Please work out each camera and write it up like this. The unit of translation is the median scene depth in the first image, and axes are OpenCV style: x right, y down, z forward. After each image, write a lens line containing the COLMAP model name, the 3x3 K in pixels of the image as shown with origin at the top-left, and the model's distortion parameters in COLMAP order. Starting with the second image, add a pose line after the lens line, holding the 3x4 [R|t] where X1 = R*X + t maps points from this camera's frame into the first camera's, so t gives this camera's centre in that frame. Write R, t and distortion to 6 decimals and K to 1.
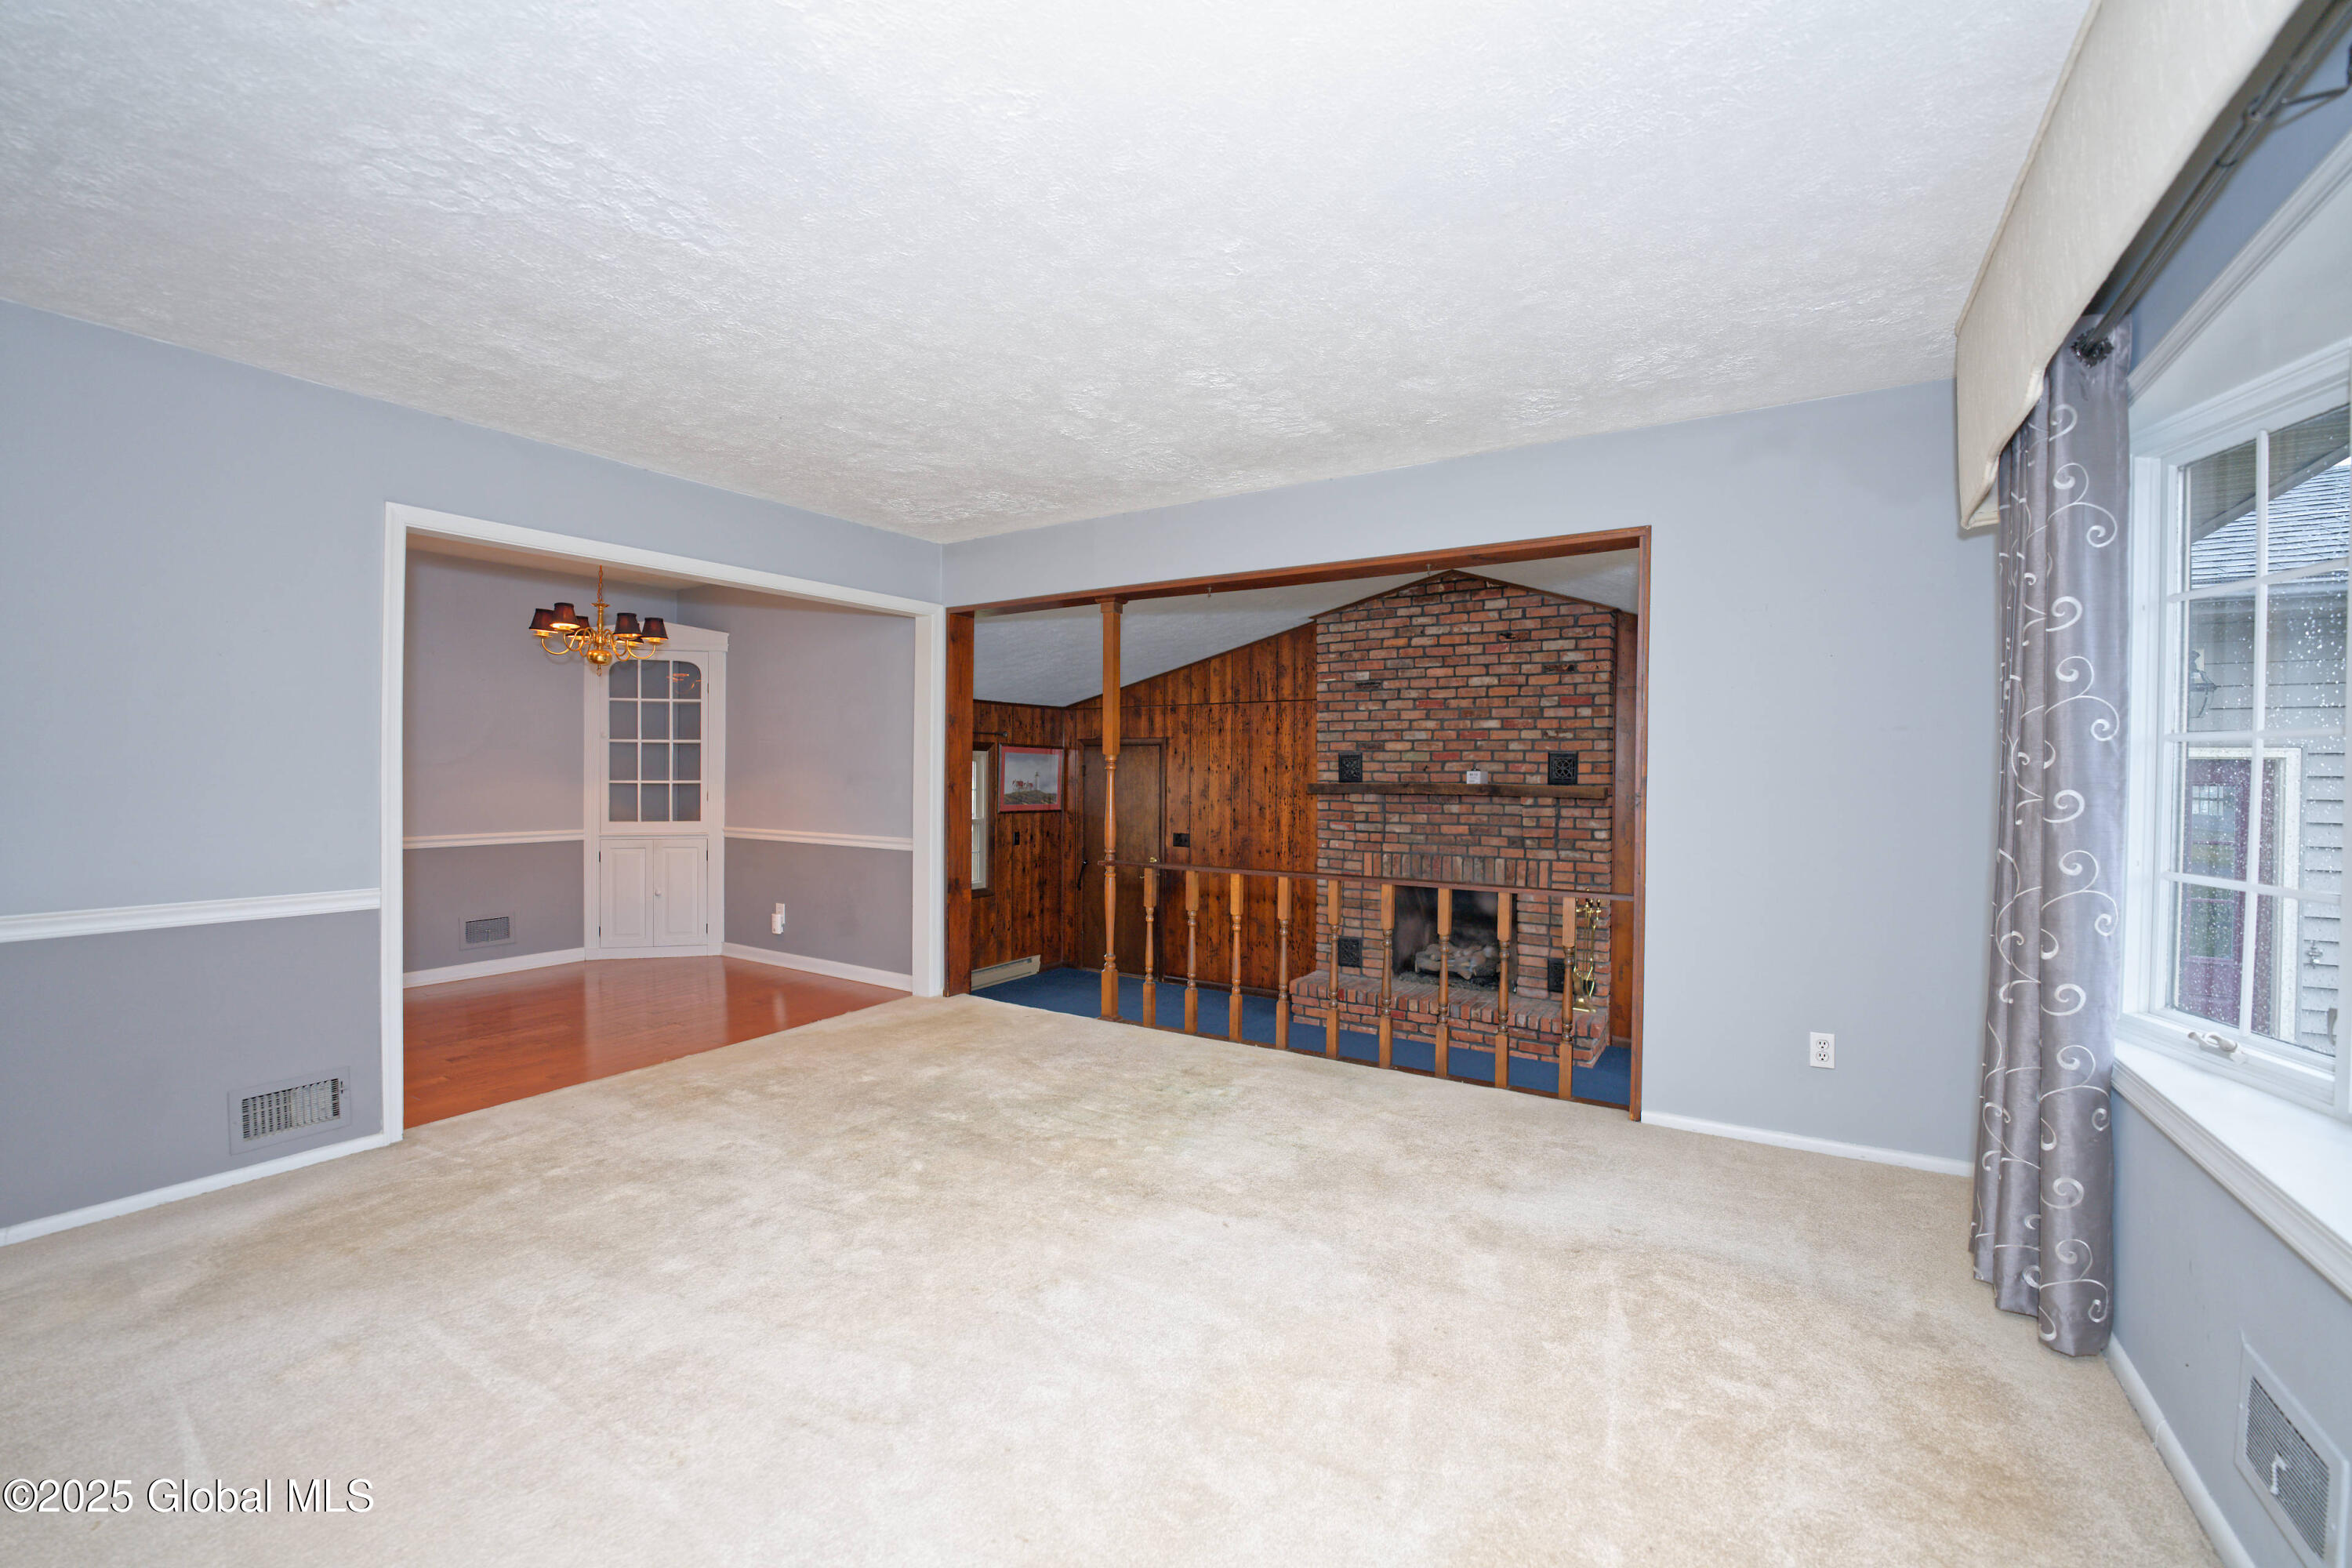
lens RADIAL K [[956.6, 0, 1174.8], [0, 956.6, 781.8], [0, 0, 1]] dist [-0.024857, 0.000173]
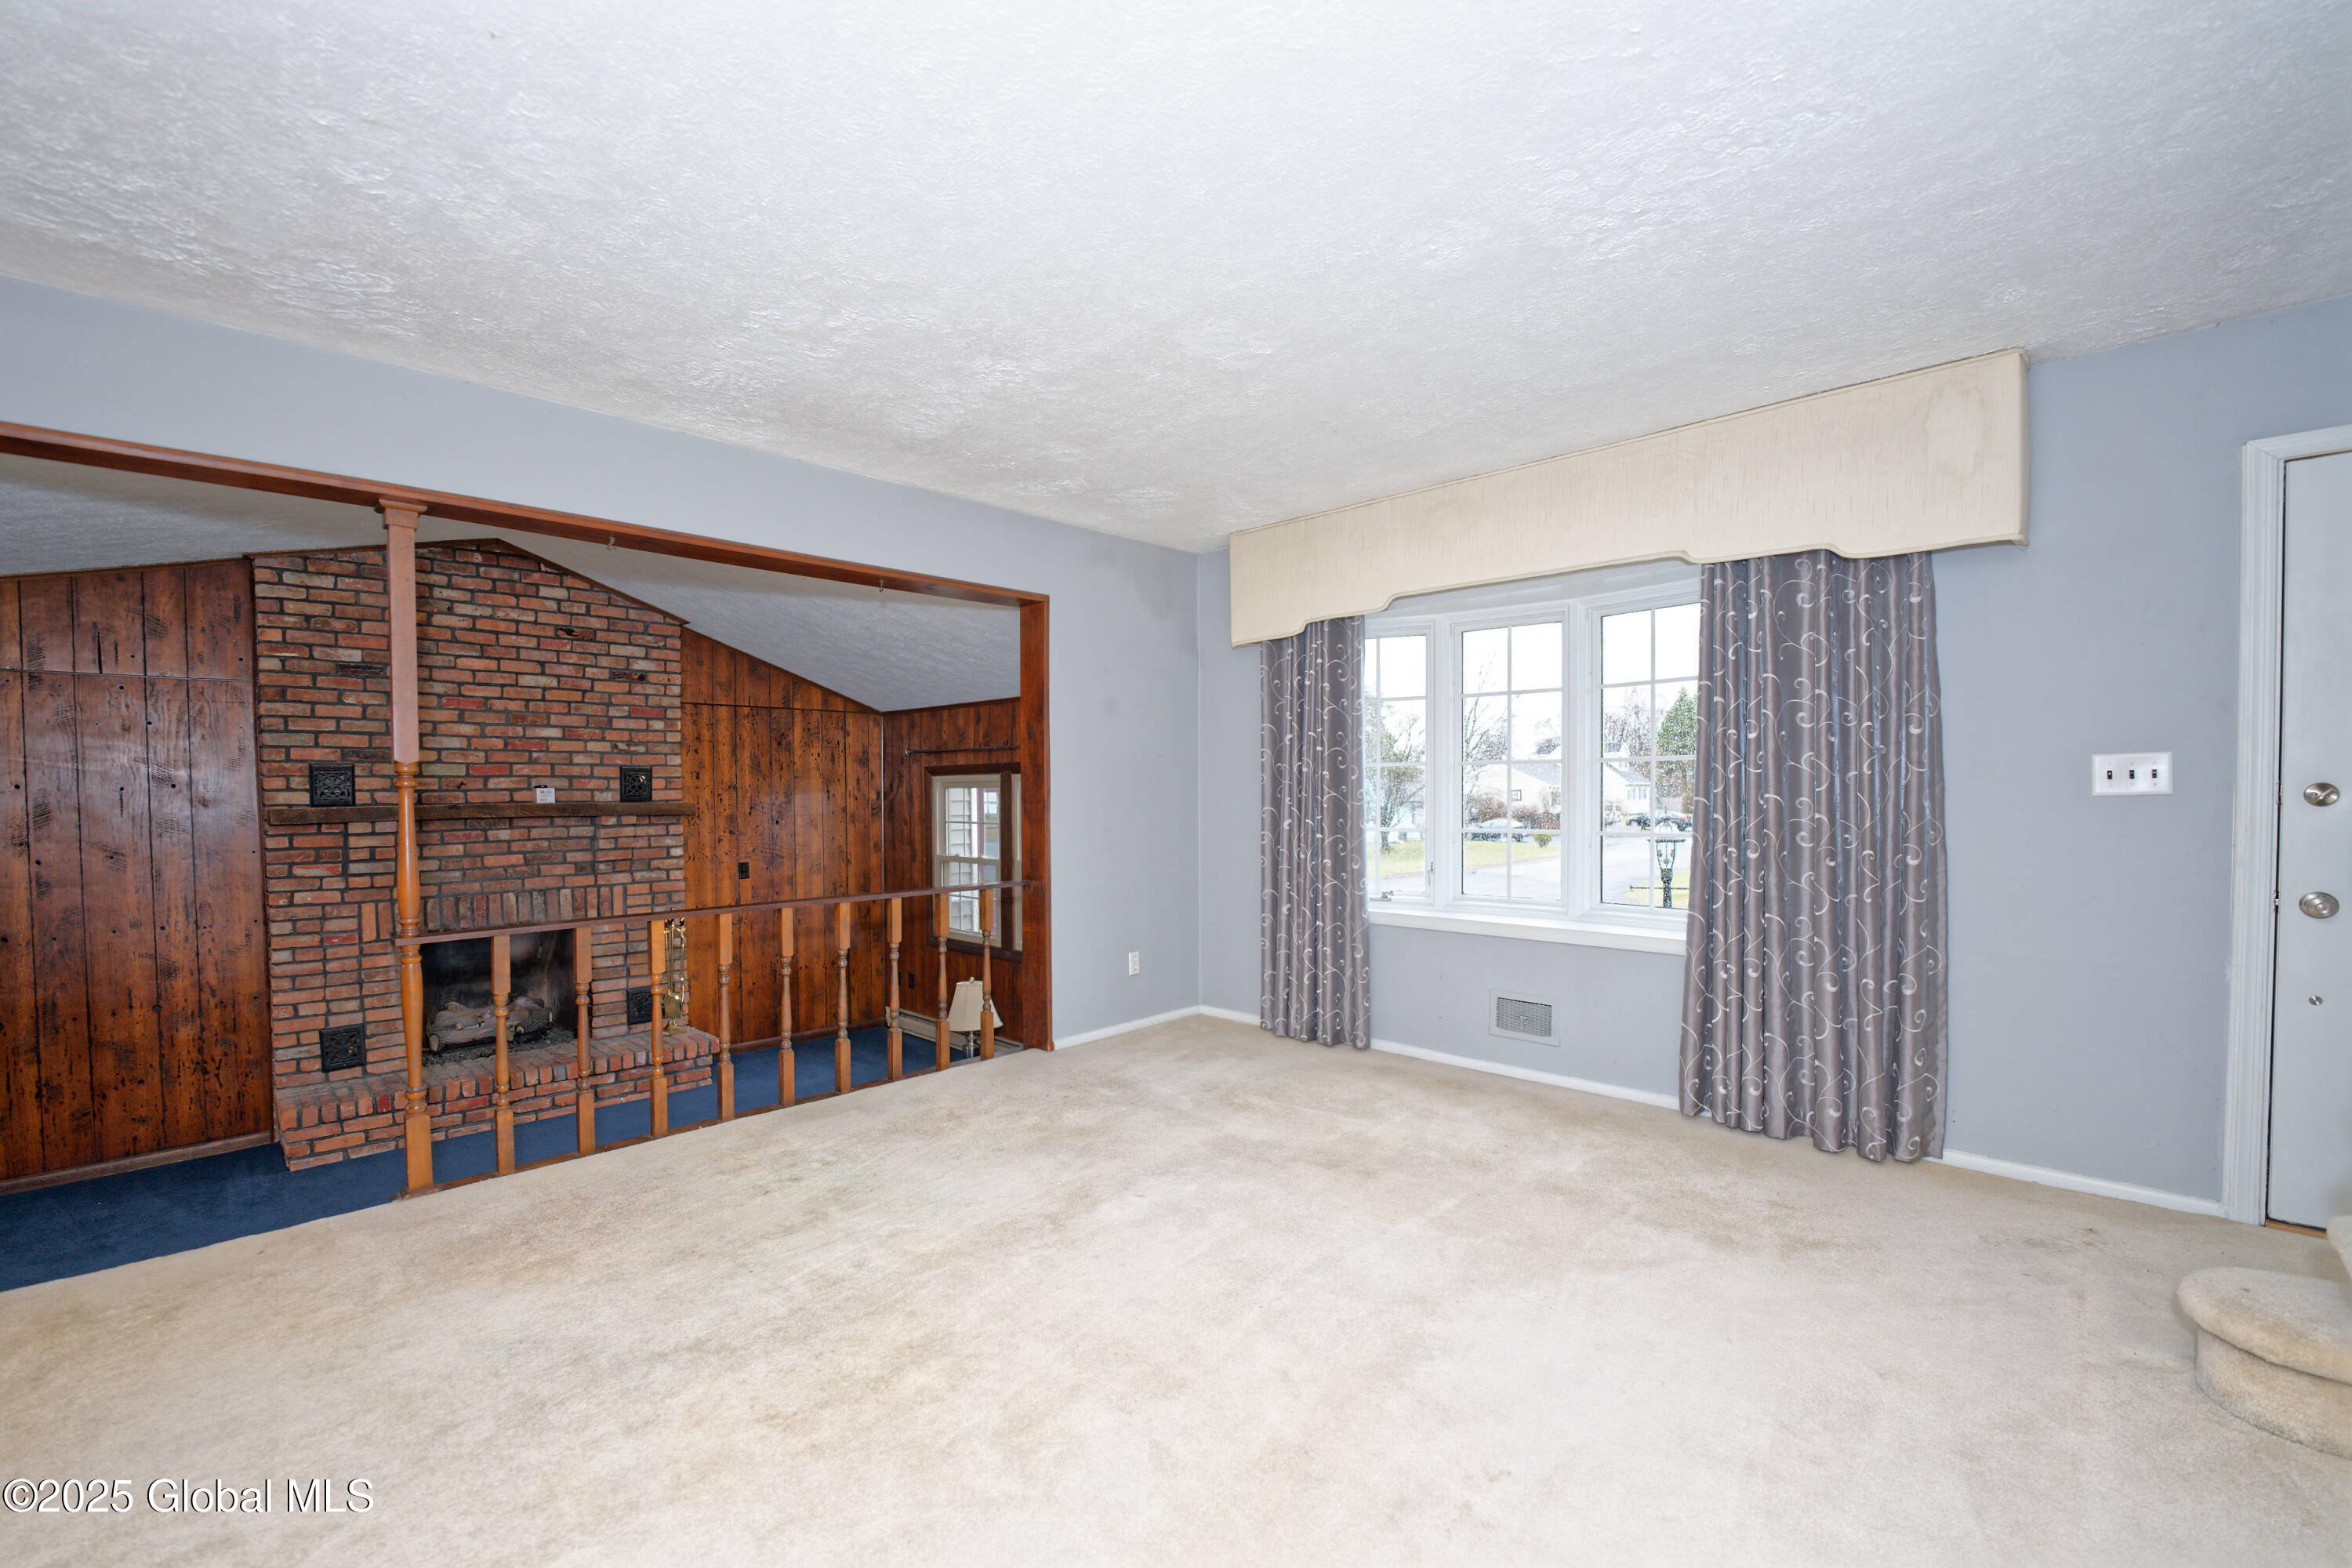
lens RADIAL K [[986.9, 0, 1148.3], [0, 986.9, 818.6], [0, 0, 1]] dist [-0.027704, -0.000085]
pose [[0.216576, -0.037126, 0.975560, -0.418663], [0.020137, 0.999234, 0.033556, -0.002415], [-0.976058, 0.012377, 0.217158, 0.298099]]
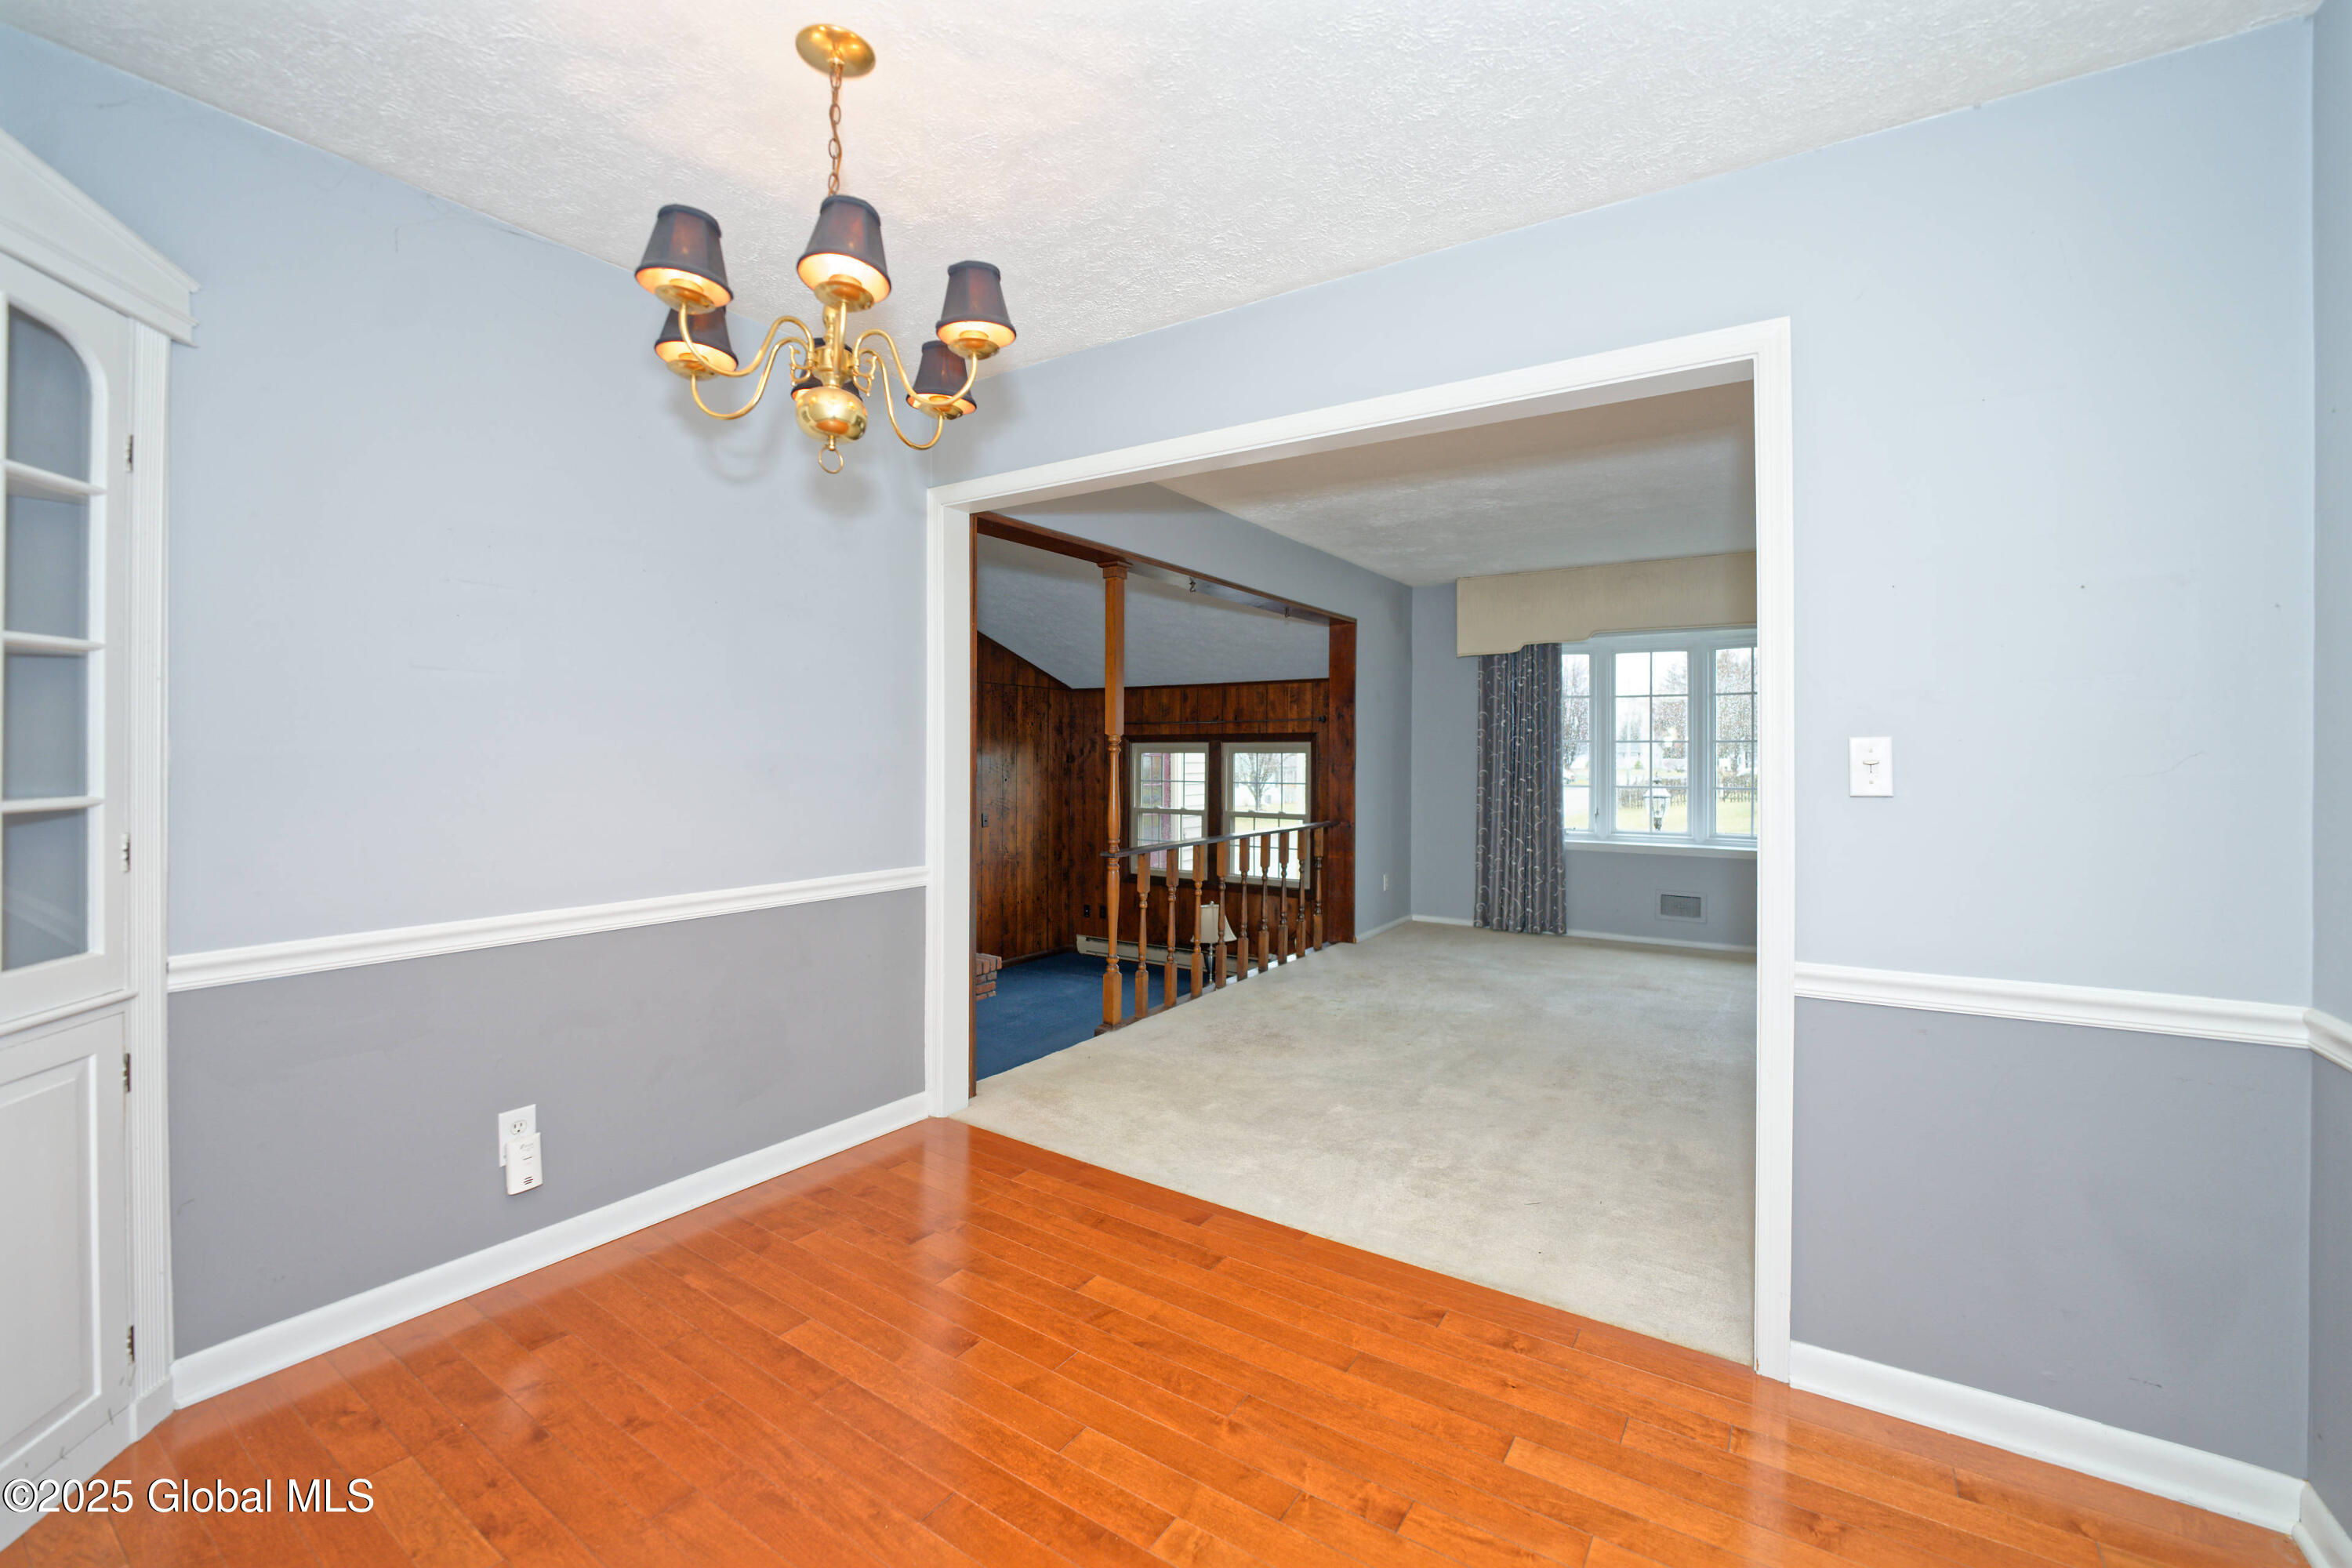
lens RADIAL K [[963.6, 0, 1178.2], [0, 963.6, 749.7], [0, 0, 1]] dist [-0.042180, 0.004867]
pose [[0.028590, -0.002999, 0.999587, -0.714334], [0.007902, 0.999965, 0.002774, -0.011448], [-0.999560, 0.007819, 0.028613, 0.668341]]
